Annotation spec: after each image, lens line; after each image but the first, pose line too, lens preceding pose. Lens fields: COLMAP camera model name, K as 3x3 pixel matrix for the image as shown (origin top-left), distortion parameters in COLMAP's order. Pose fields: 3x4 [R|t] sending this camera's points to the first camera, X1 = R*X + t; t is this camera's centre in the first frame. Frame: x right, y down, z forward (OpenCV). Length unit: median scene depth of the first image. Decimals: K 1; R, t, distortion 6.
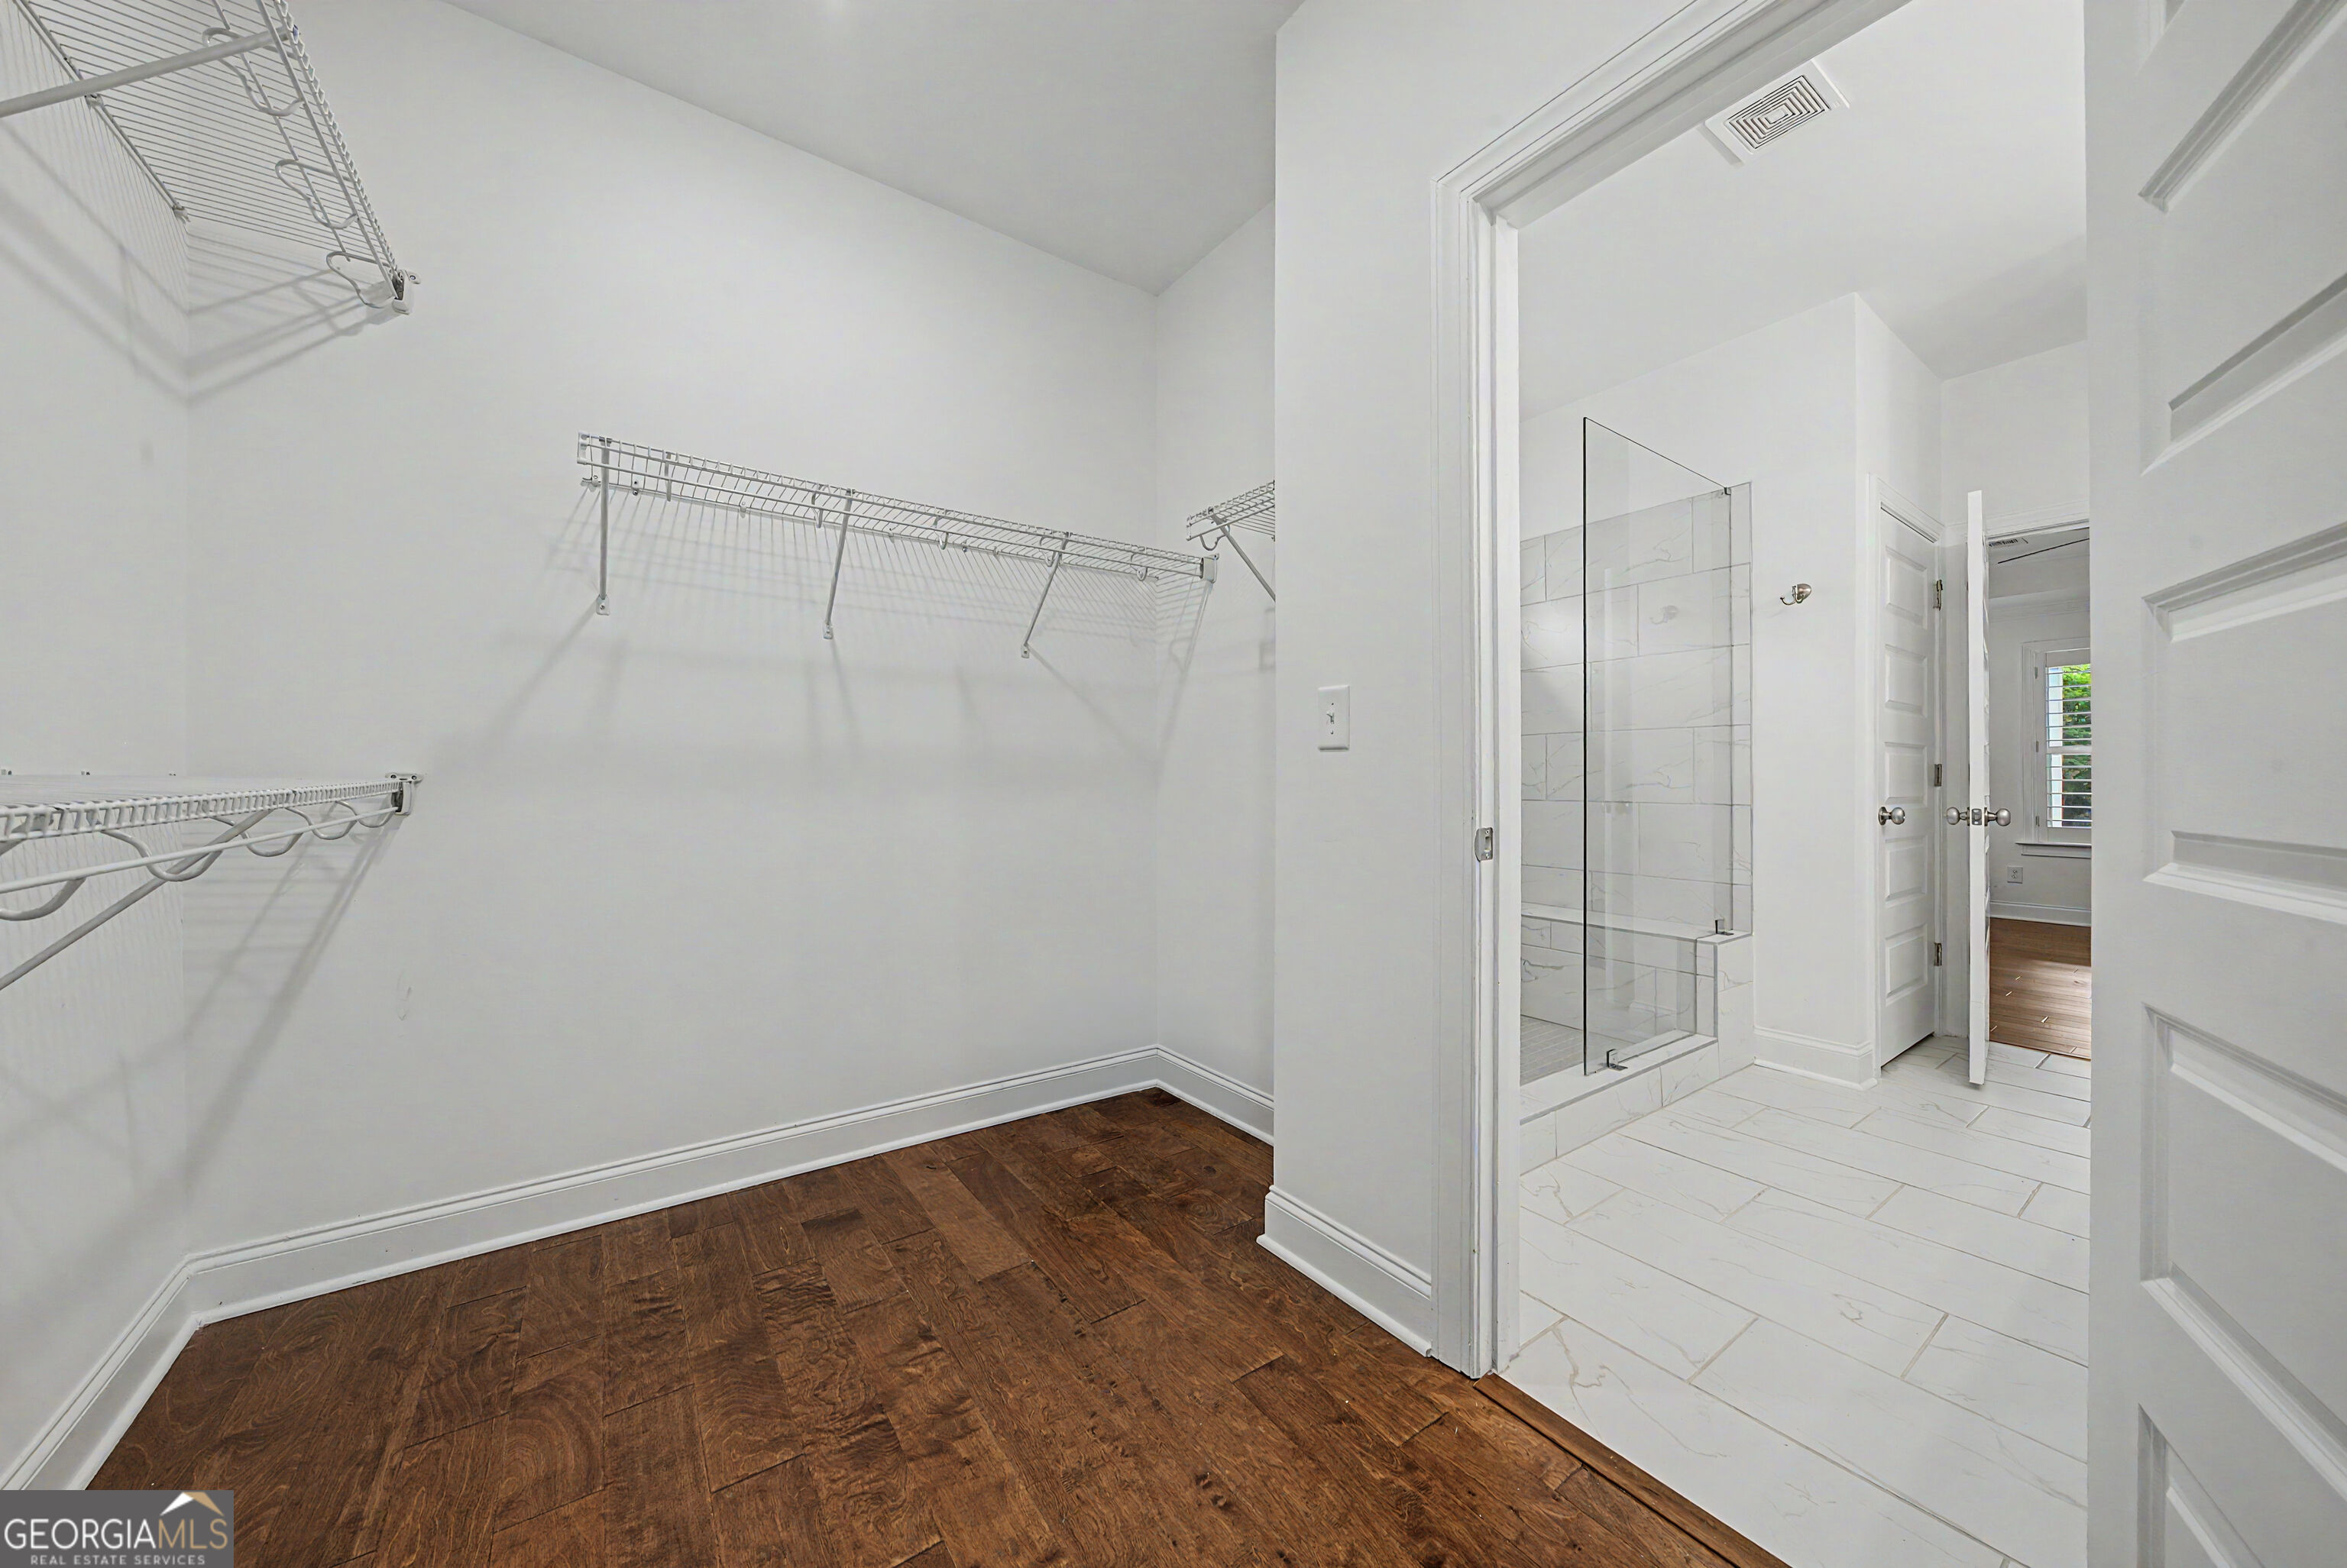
lens RADIAL K [[808.9, 0, 1149.2], [0, 808.9, 798.2], [0, 0, 1]] dist [-0.000768, -0.000062]
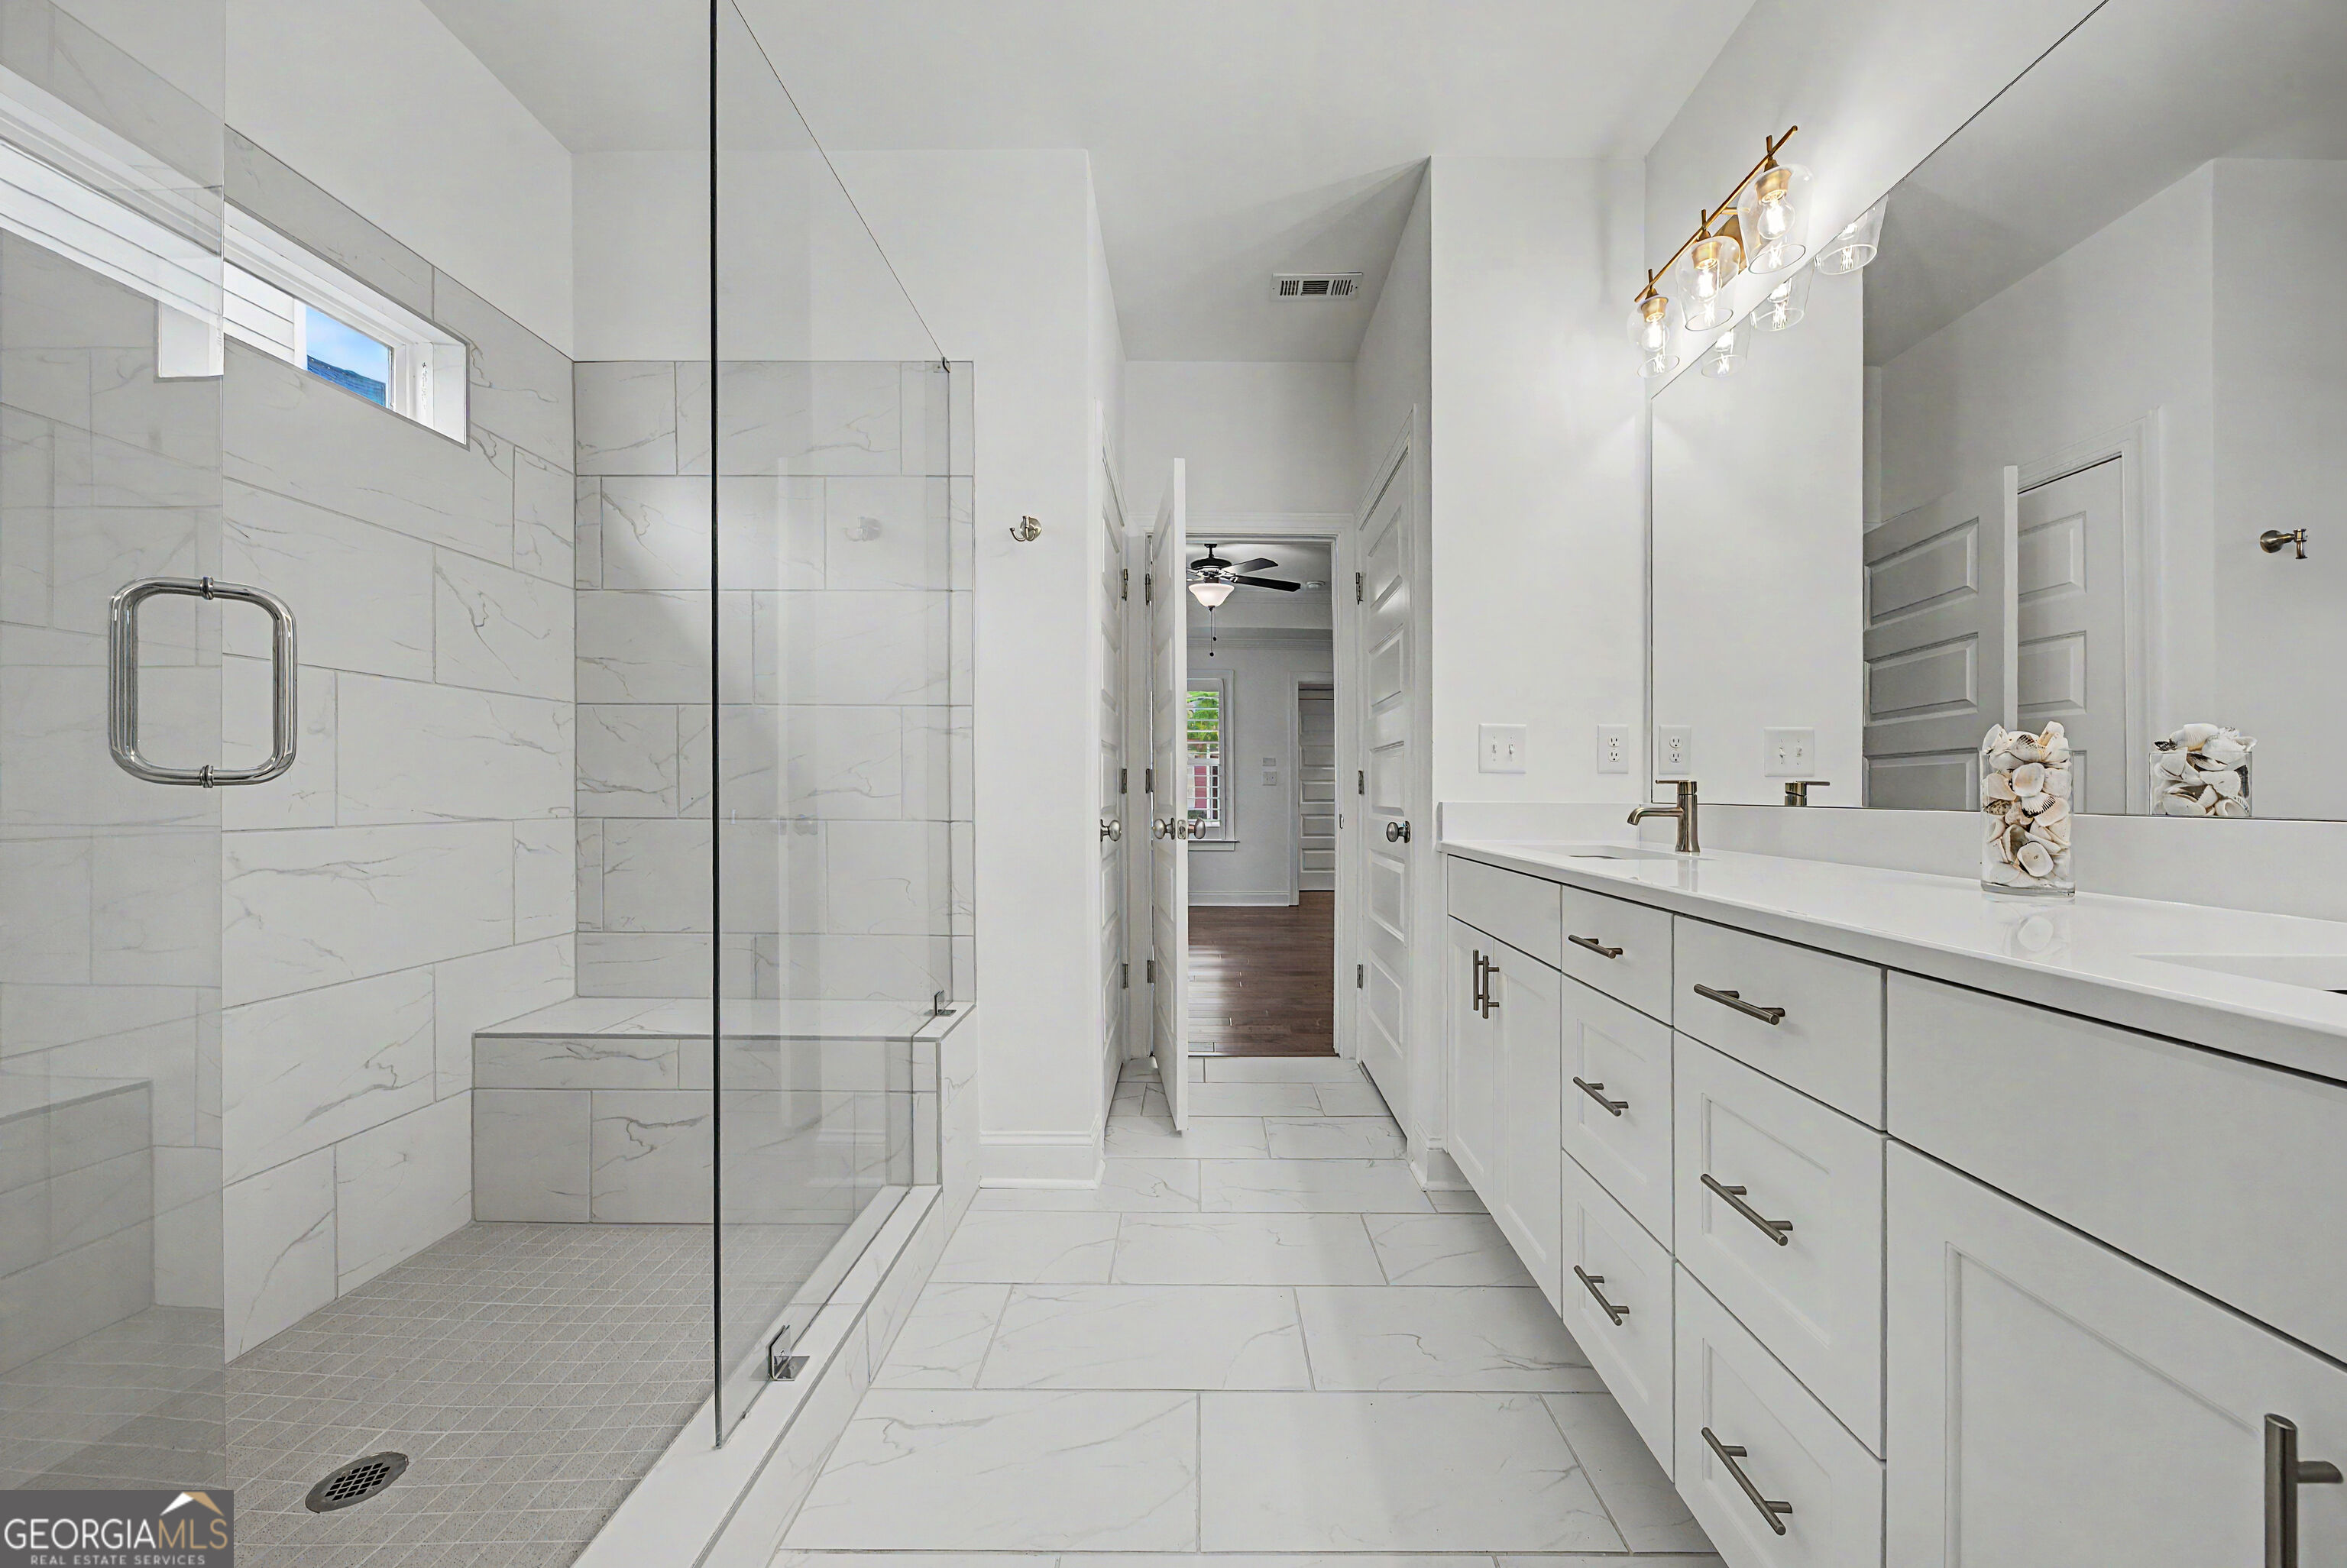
lens RADIAL K [[808.9, 0, 1149.2], [0, 808.9, 798.2], [0, 0, 1]] dist [-0.000768, -0.000062]
pose [[0.604088, -0.003238, 0.796911, 0.282617], [0.001001, 0.999994, 0.003304, -0.012888], [-0.796917, -0.001199, 0.604088, 0.466303]]
